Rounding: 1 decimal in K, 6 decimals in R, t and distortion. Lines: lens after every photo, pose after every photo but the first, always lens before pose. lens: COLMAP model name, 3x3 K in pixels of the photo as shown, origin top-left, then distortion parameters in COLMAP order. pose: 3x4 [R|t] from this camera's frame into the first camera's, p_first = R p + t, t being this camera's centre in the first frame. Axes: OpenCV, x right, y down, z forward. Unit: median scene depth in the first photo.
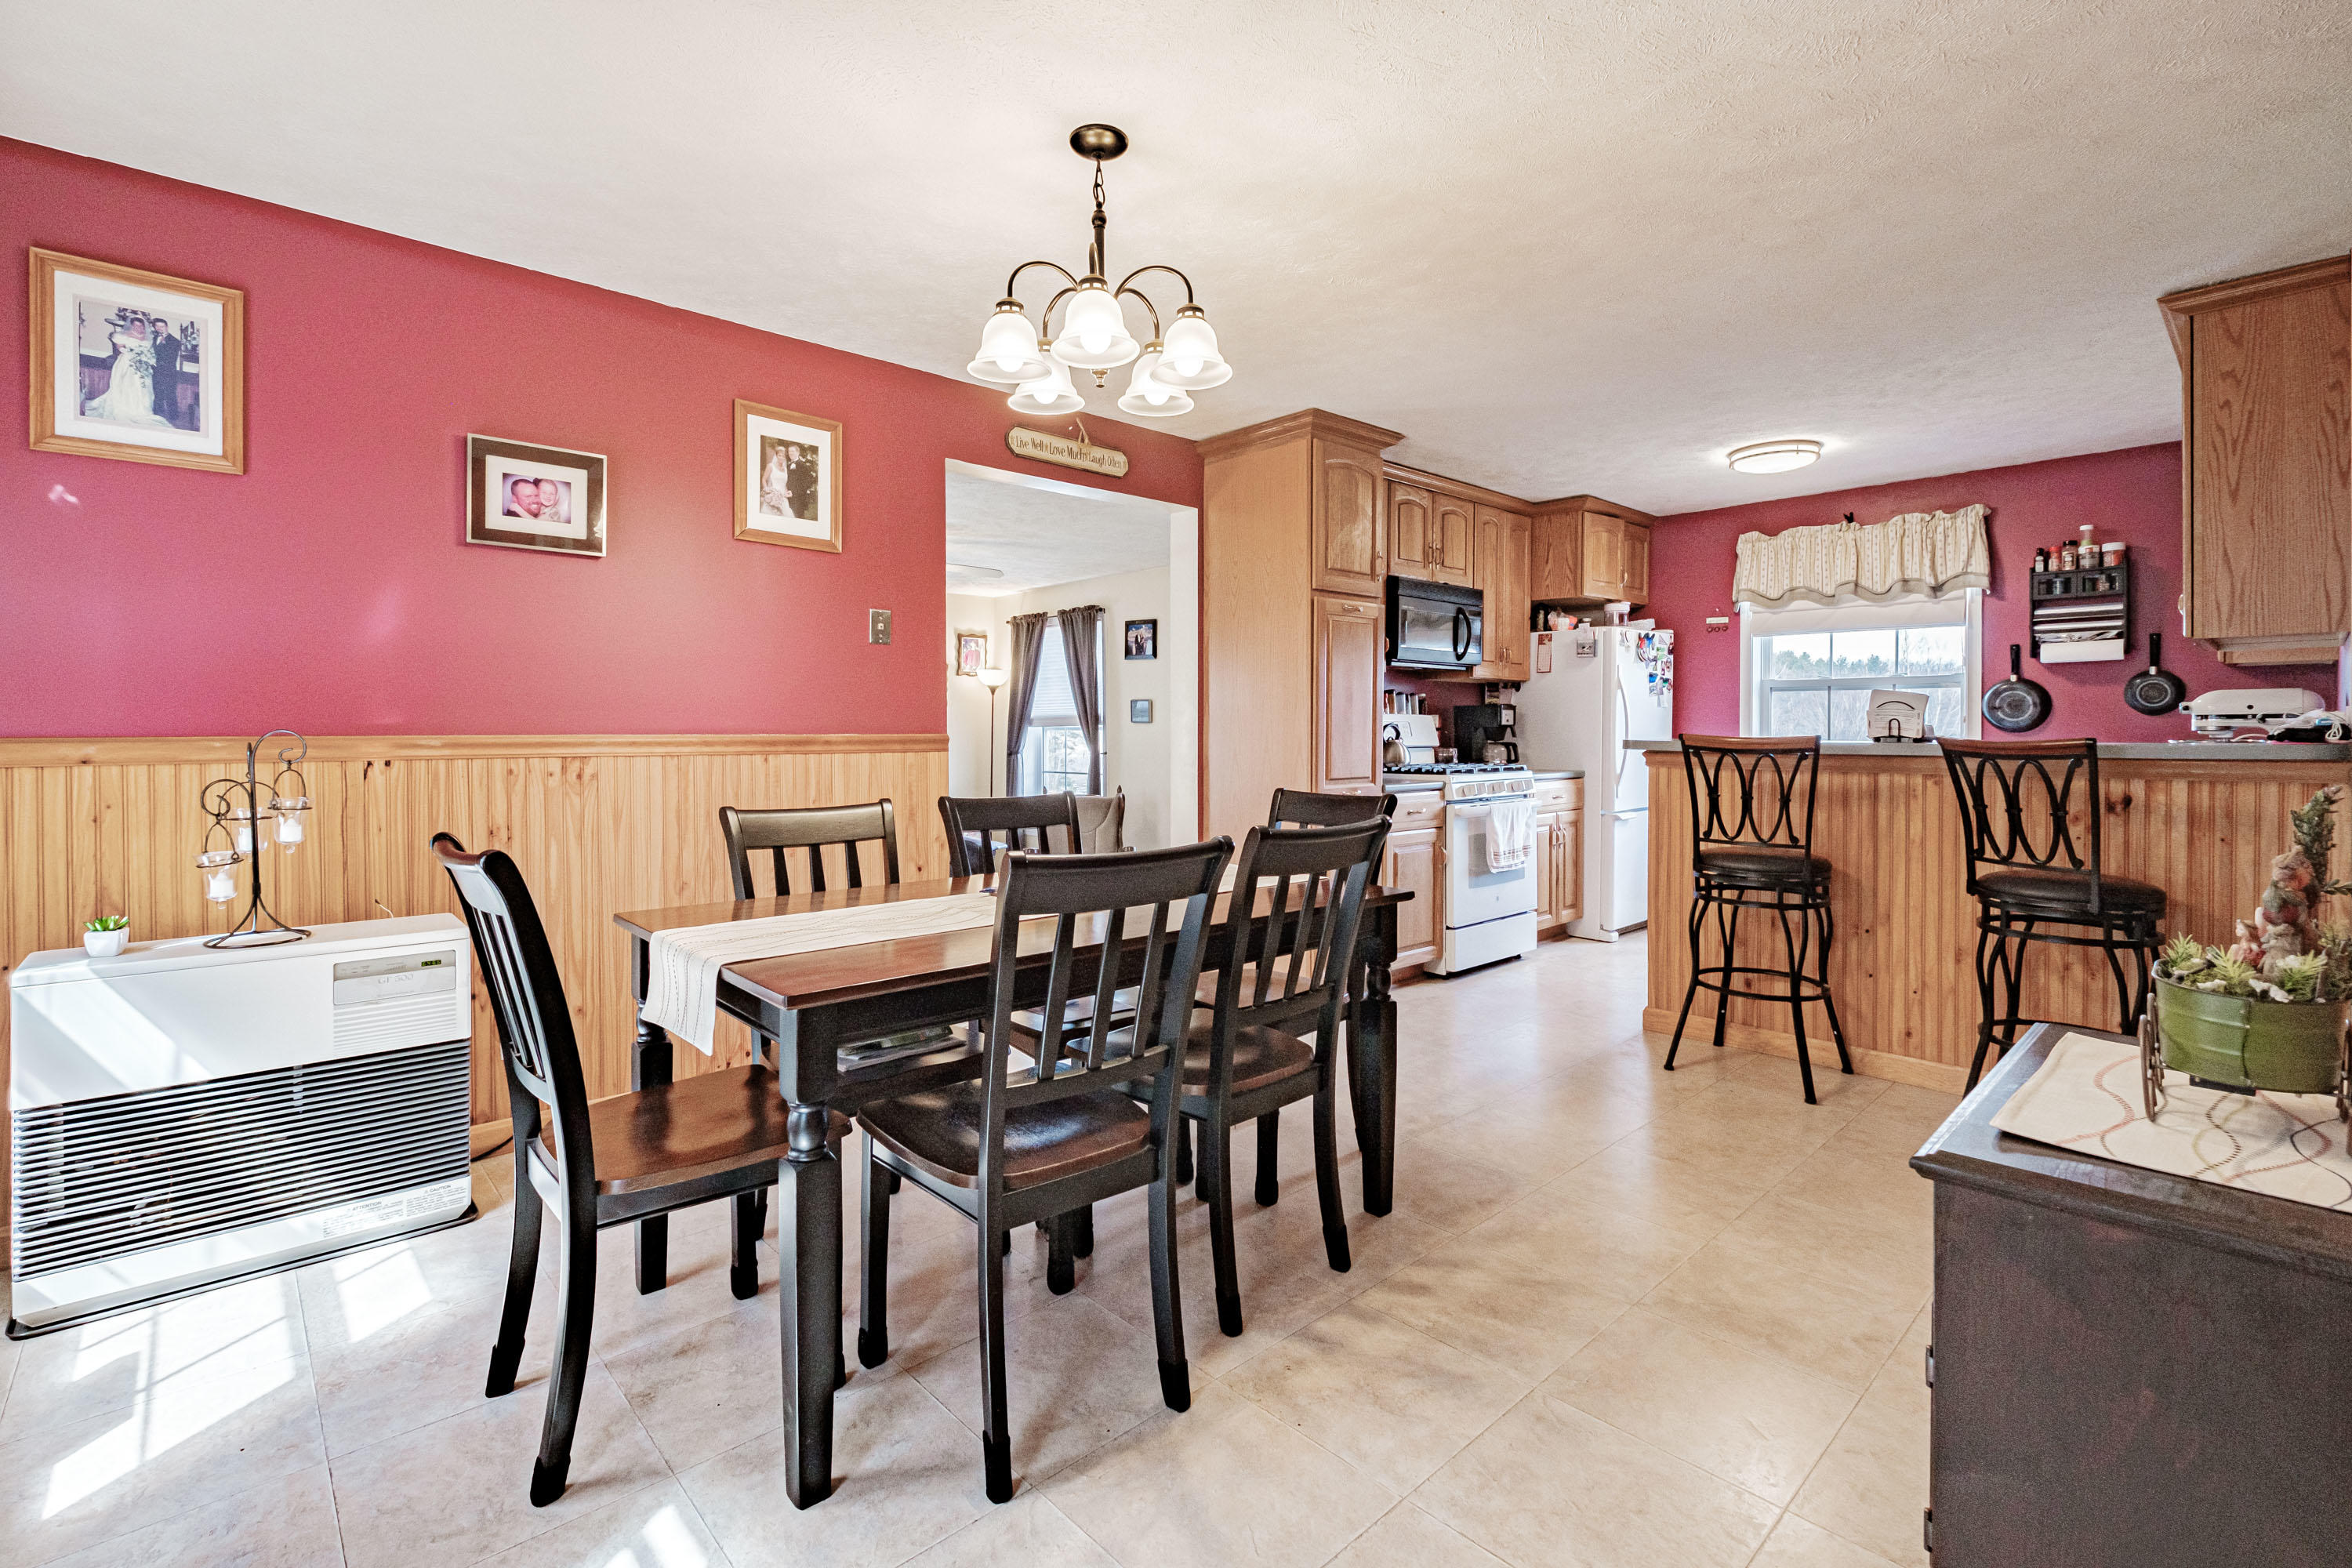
lens RADIAL K [[1065.8, 0, 1153.1], [0, 1065.8, 746.5], [0, 0, 1]] dist [-0.002807, -0.000998]
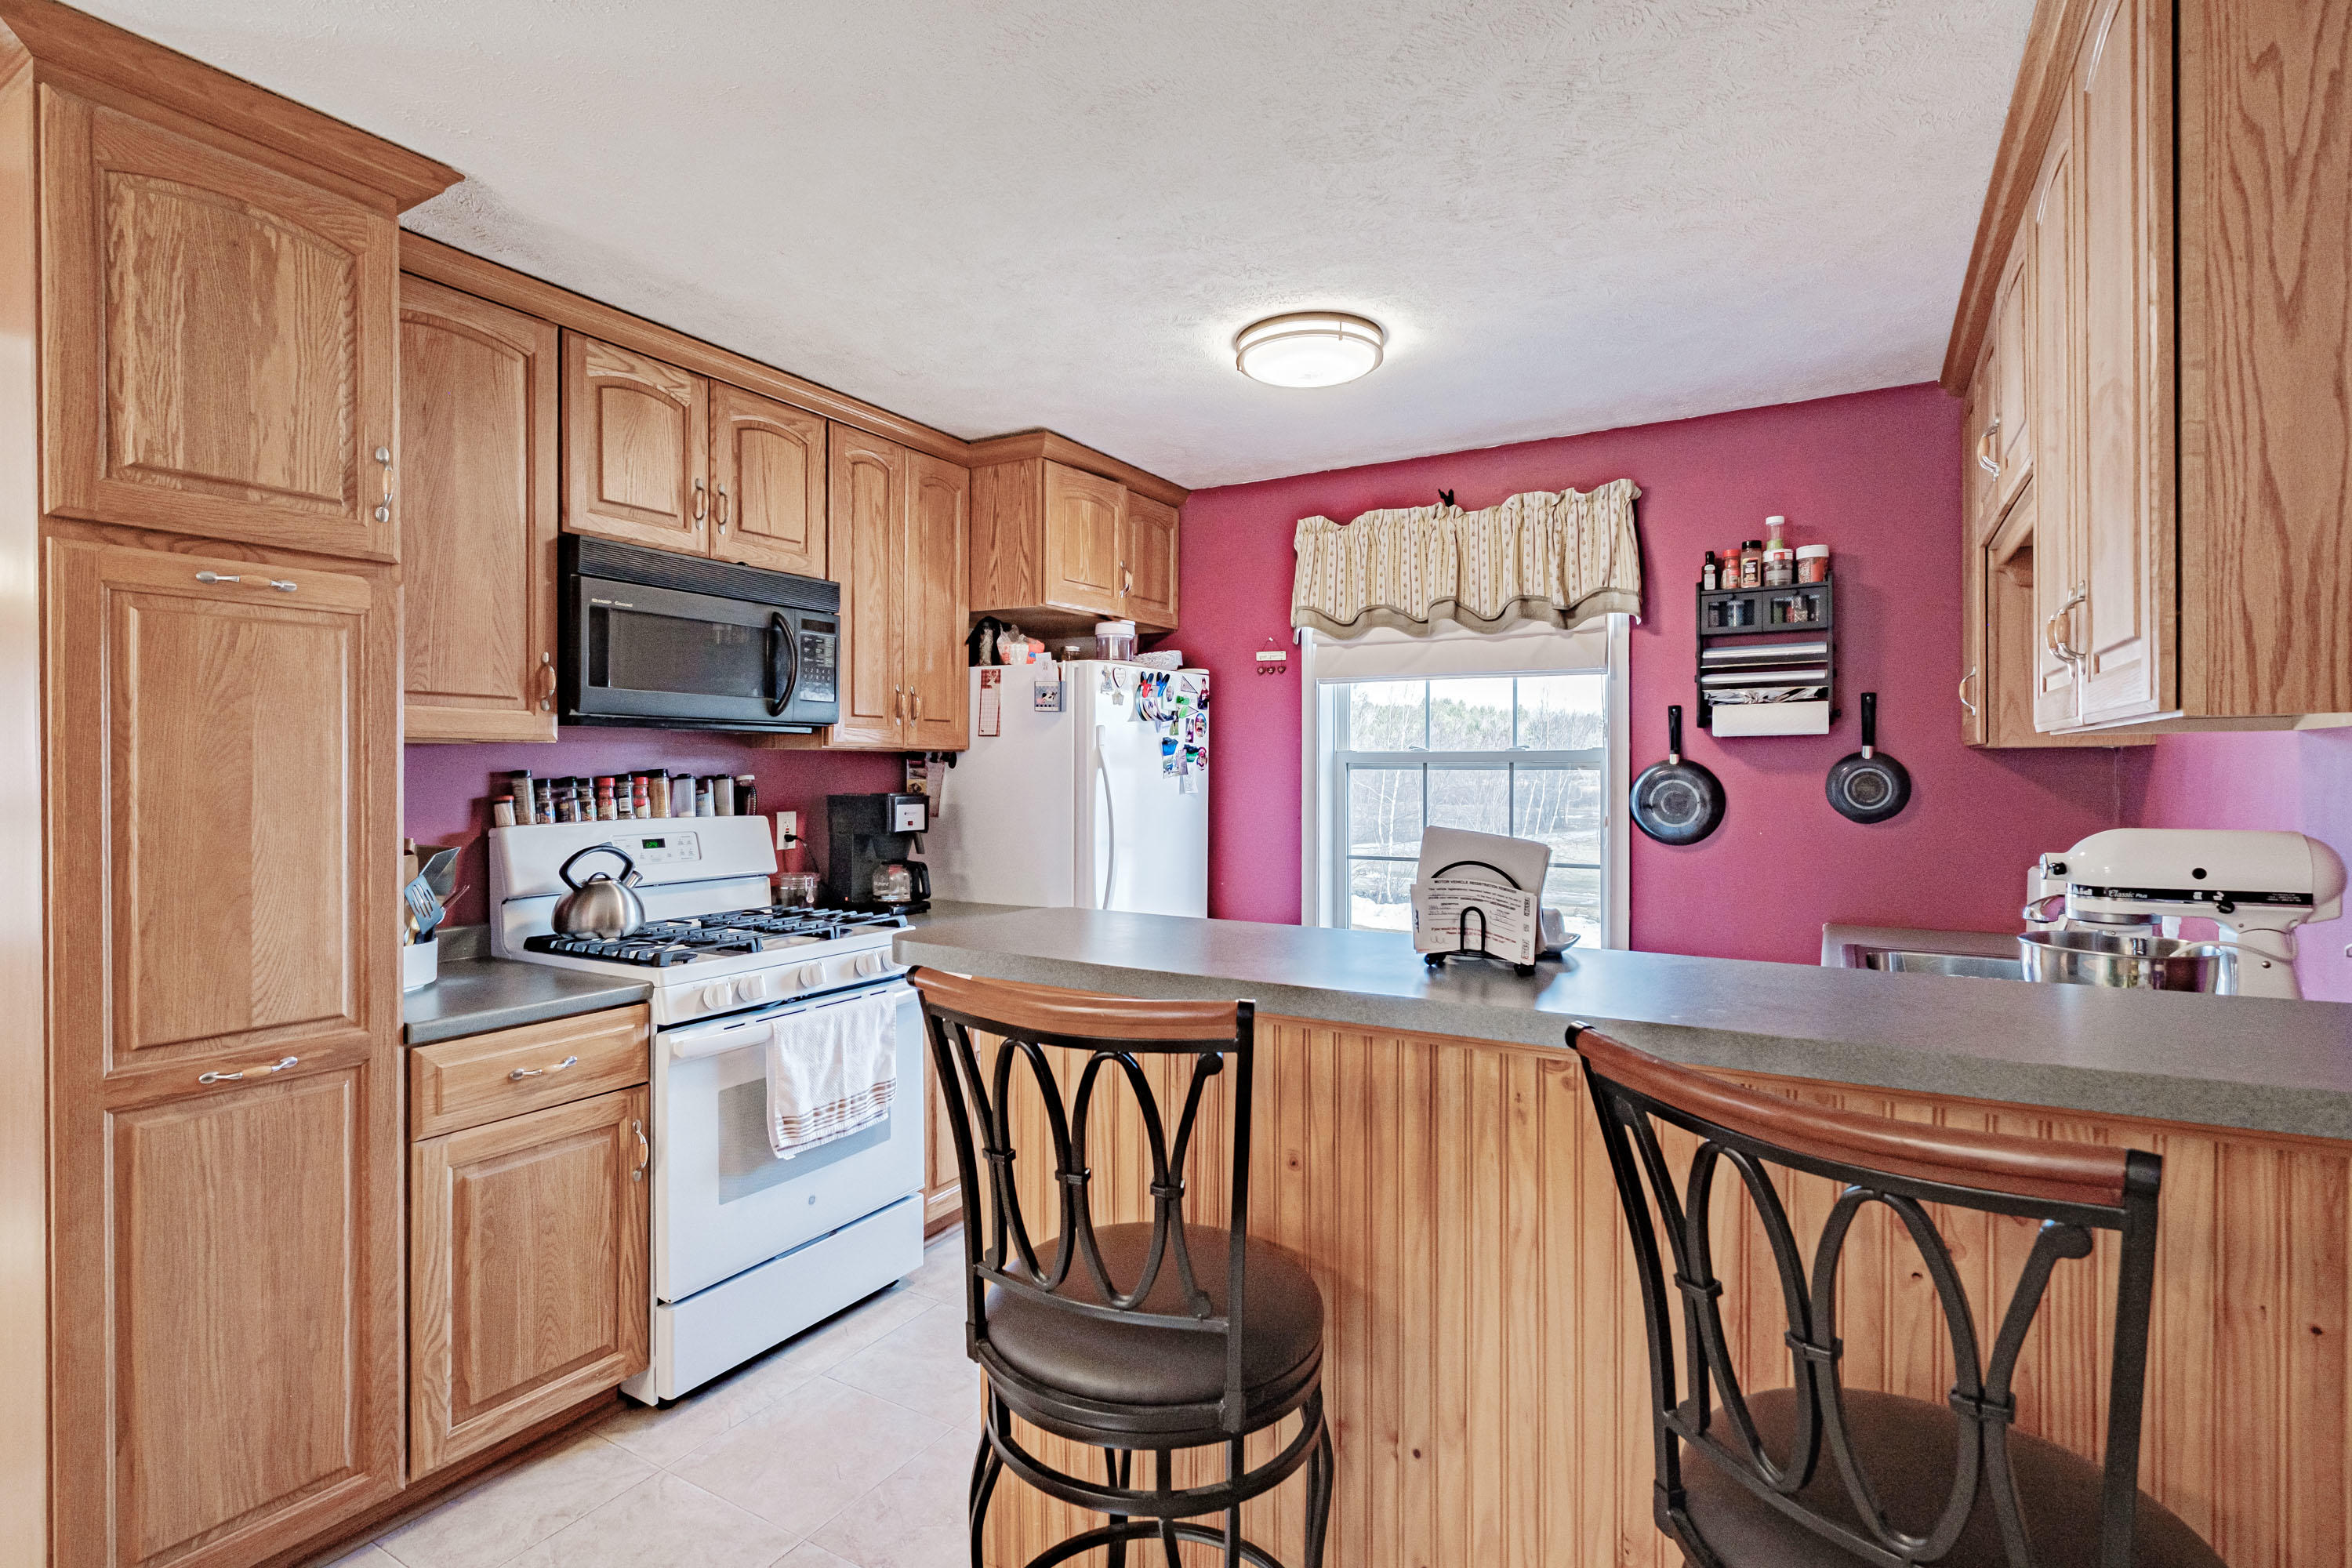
lens RADIAL K [[1117.9, 0, 1176.9], [0, 1117.9, 782.6], [0, 0, 1]] dist [0.009068, -0.000489]
pose [[0.955867, -0.001749, 0.293795, 0.326250], [0.003058, 0.999987, -0.003996, -0.047299], [-0.293784, 0.004718, 0.955860, 0.442507]]
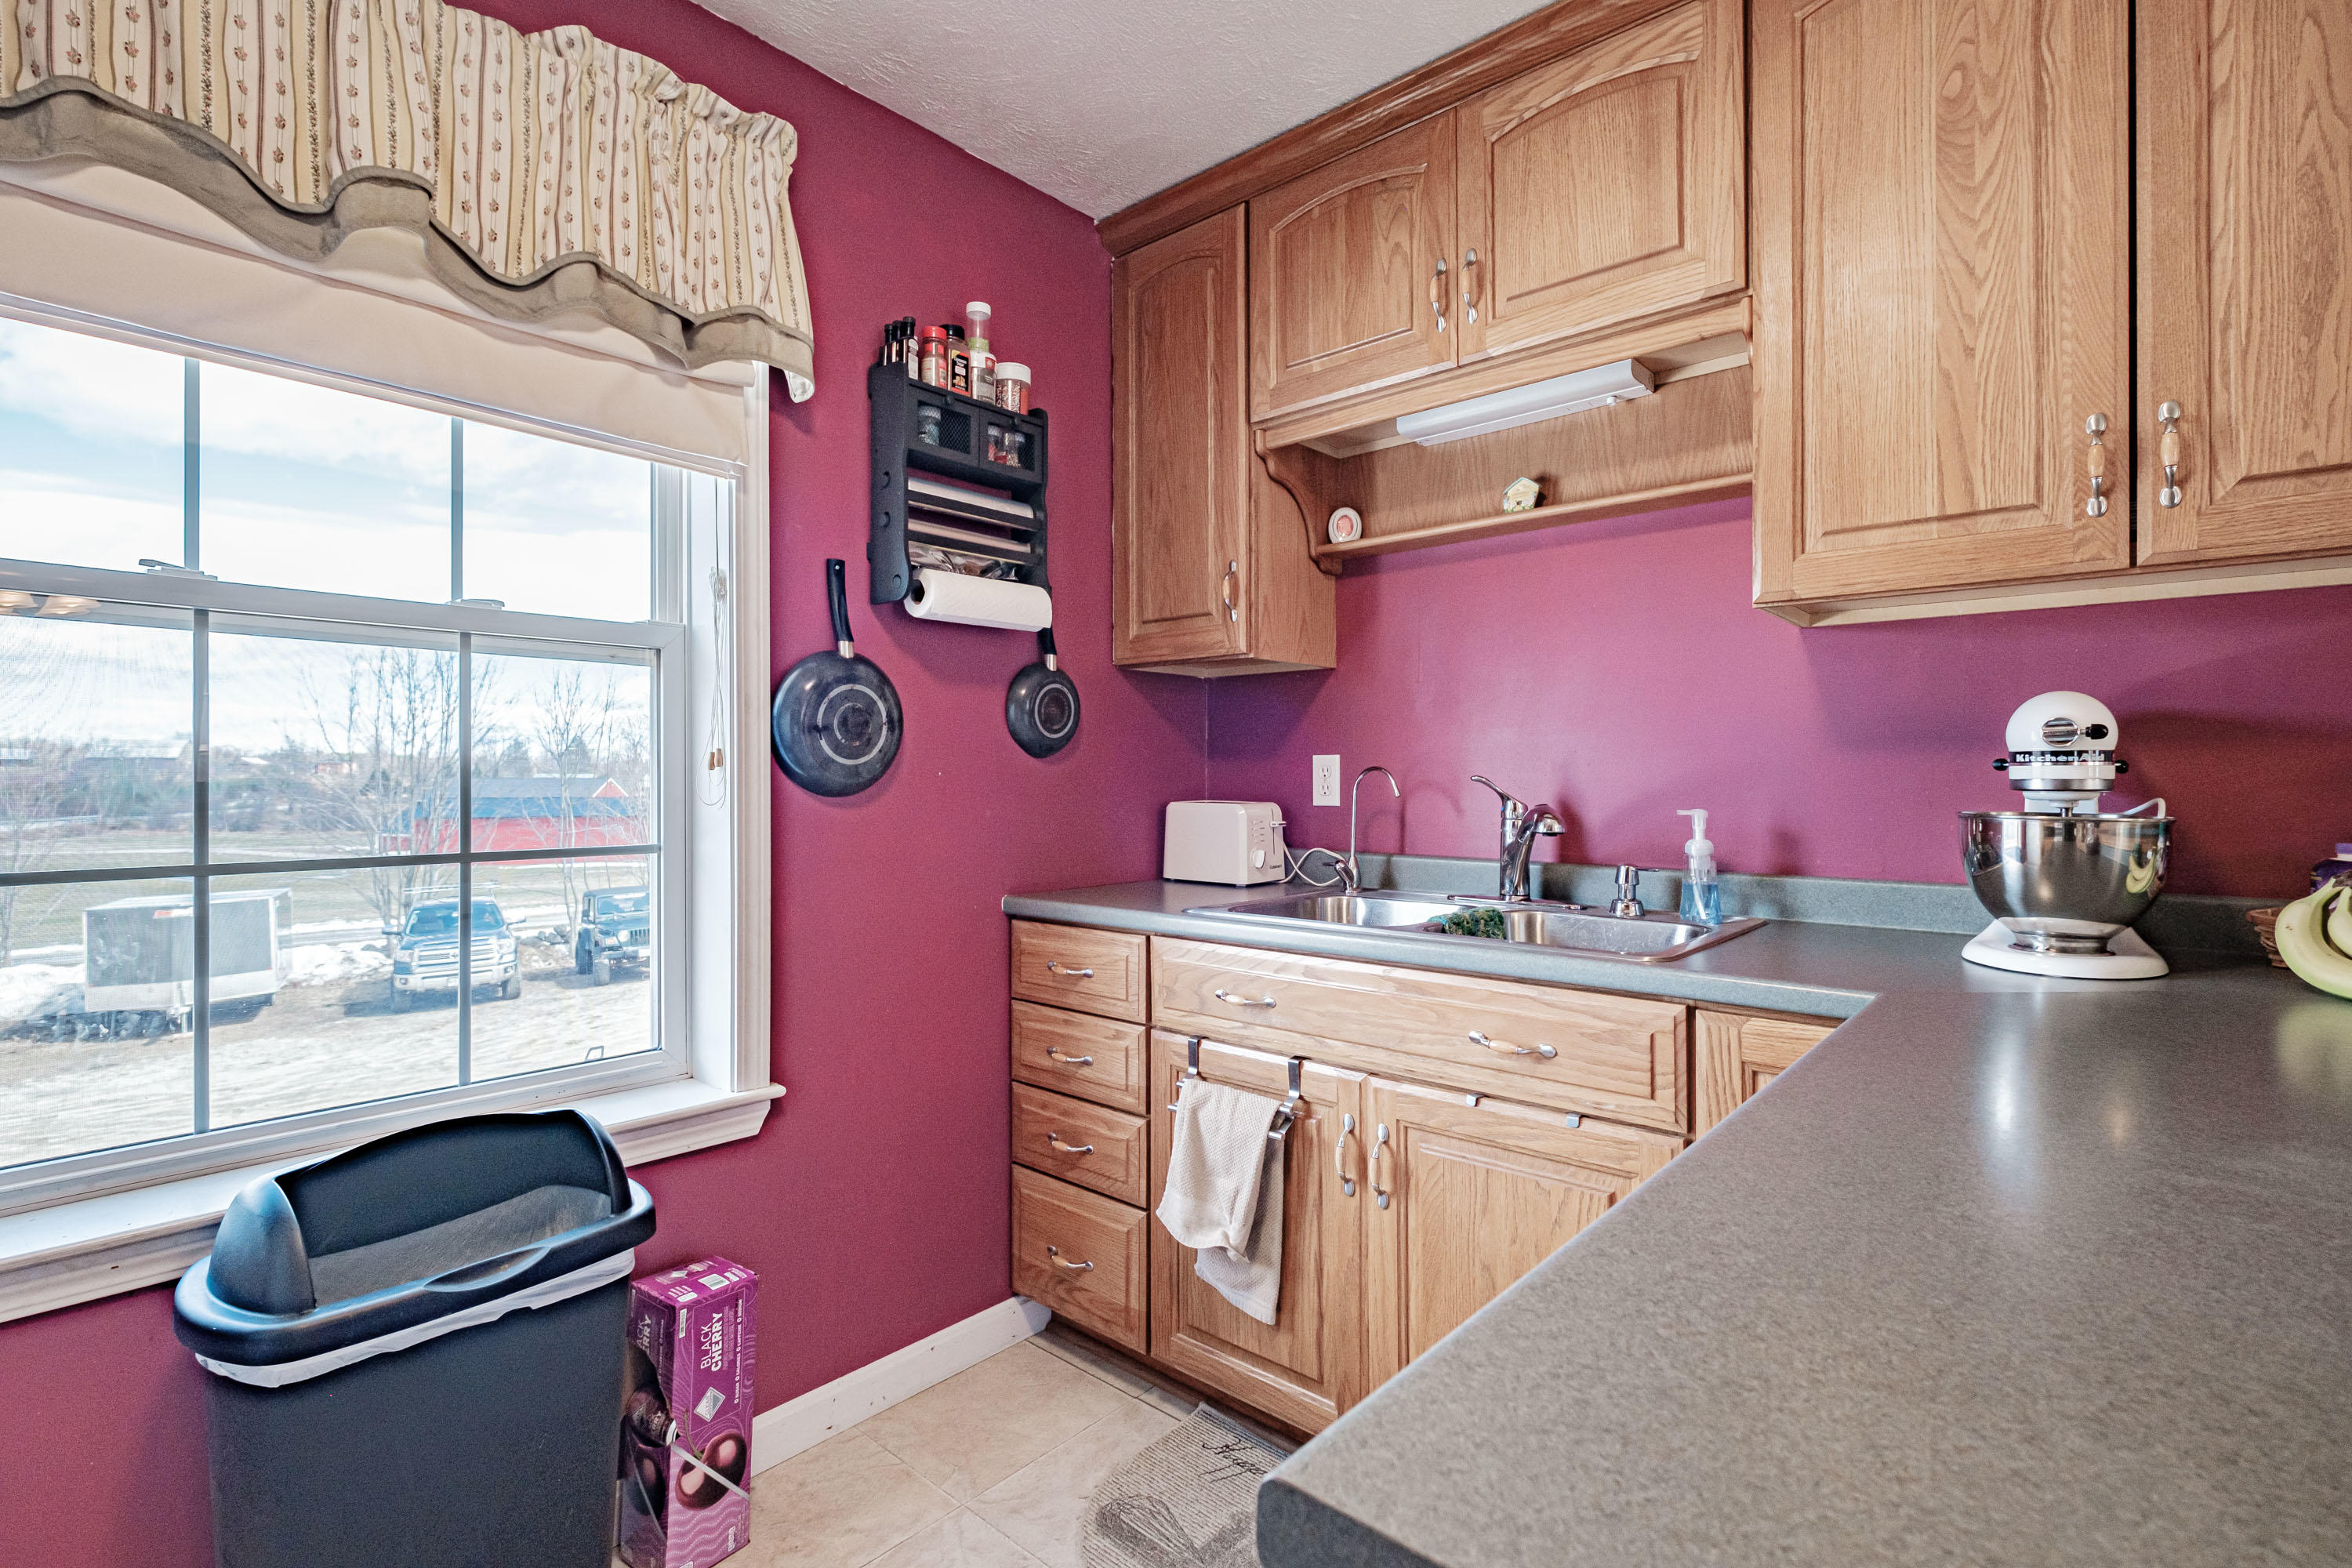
lens RADIAL K [[1117.9, 0, 1173.7], [0, 1117.9, 774.4], [0, 0, 1]] dist [0.009068, -0.000489]
pose [[-0.108652, -0.002254, 0.994077, 0.401039], [0.007048, 0.999971, 0.003037, -0.020898], [-0.994055, 0.007336, -0.108632, 0.901399]]
